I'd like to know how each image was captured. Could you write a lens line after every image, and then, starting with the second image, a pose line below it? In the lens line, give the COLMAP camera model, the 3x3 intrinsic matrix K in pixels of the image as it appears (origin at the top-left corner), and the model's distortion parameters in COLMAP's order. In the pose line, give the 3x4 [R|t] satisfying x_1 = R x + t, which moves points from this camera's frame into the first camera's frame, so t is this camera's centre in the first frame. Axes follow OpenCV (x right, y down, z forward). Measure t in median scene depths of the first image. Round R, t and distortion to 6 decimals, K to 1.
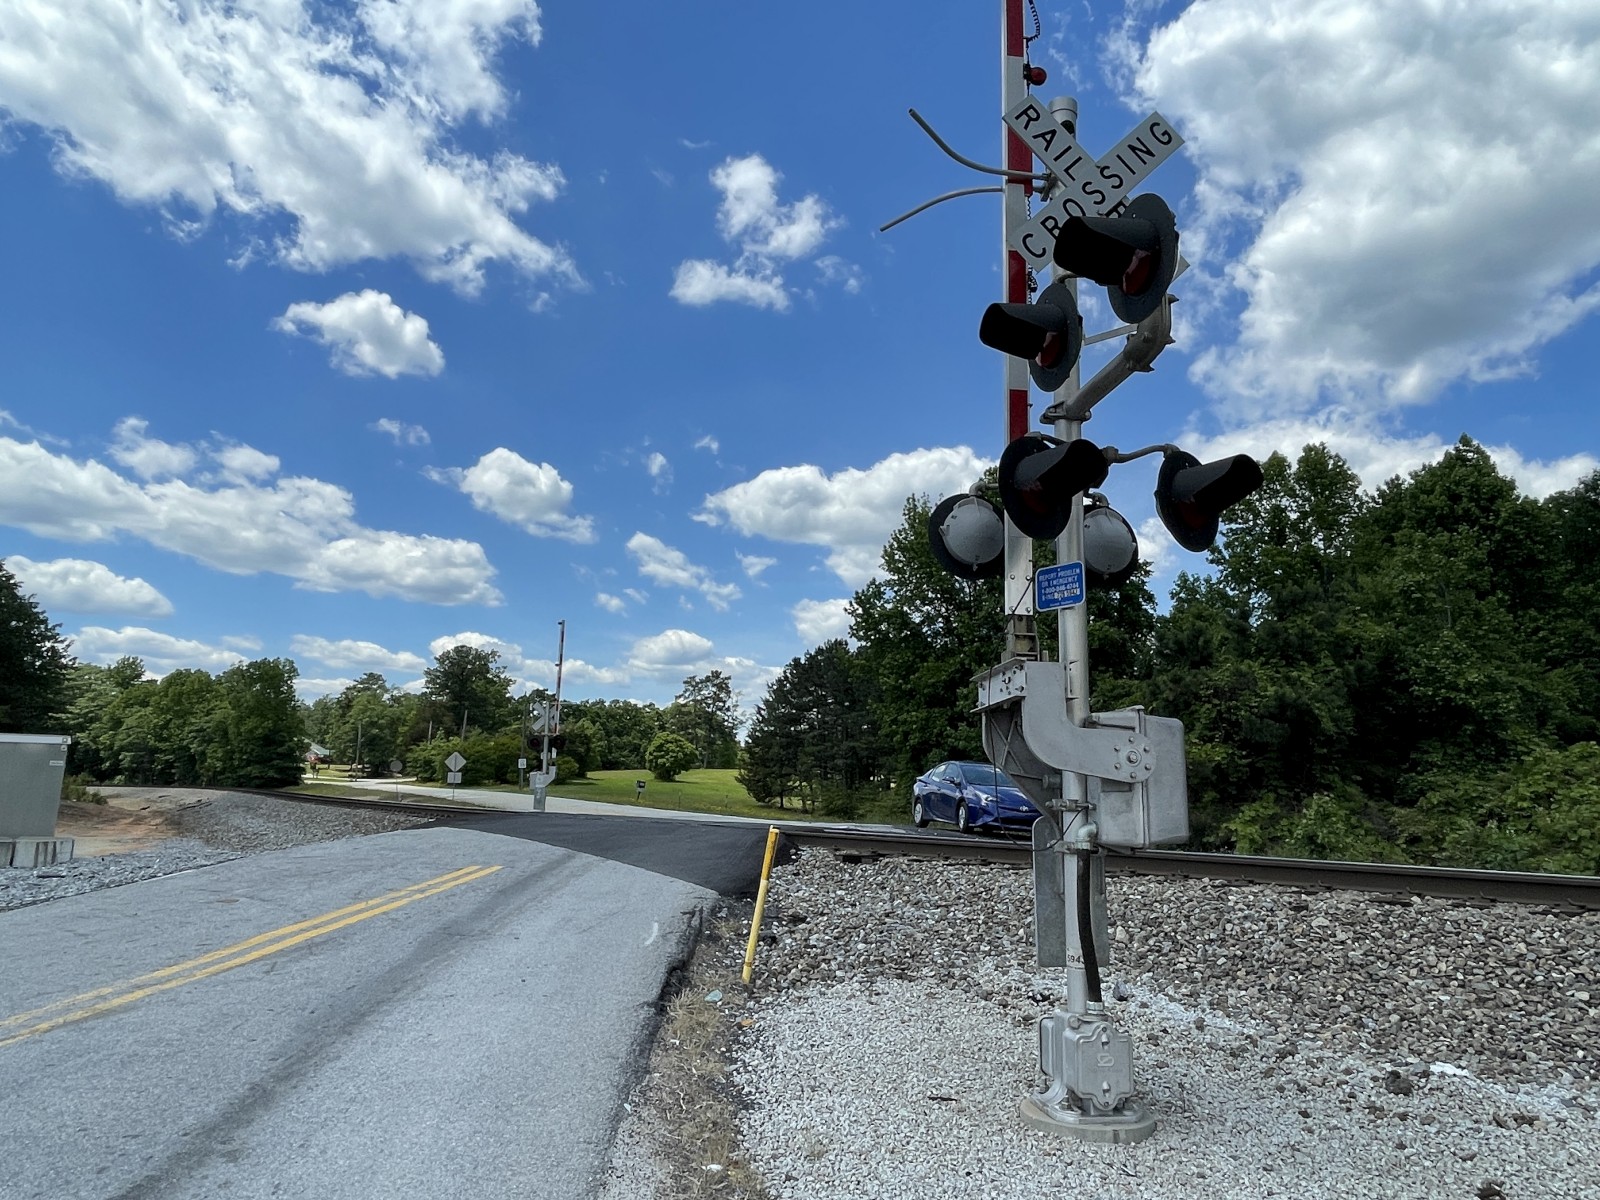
lens RADIAL K [[1028.8, 0, 802.3], [0, 1028.8, 596.3], [0, 0, 1]] dist [-0.003135, -0.002930]
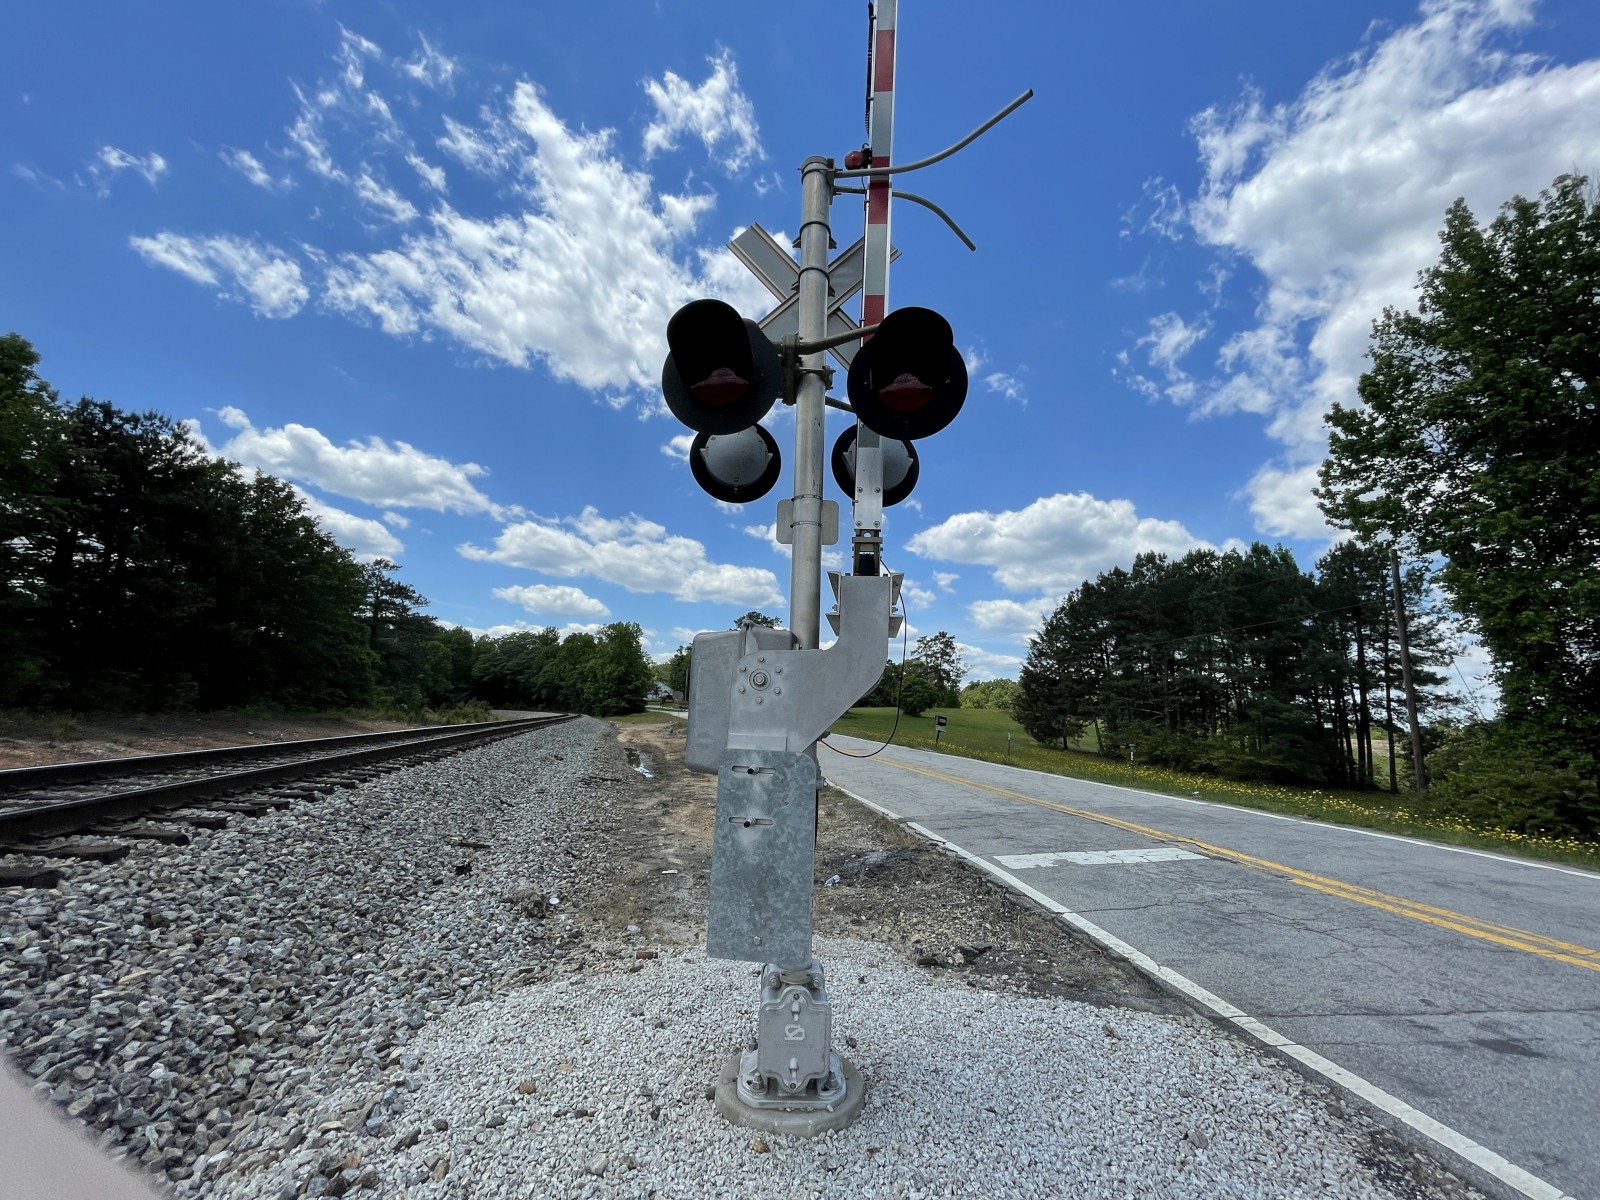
lens RADIAL K [[632.5, 0, 801.7], [0, 632.5, 597.9], [0, 0, 1]] dist [-0.011888, 0.002538]
pose [[0.964962, -0.023757, -0.261314, -0.063851], [0.021686, 0.999706, -0.010807, 0.046952], [0.261494, 0.004762, 0.965193, 0.257562]]
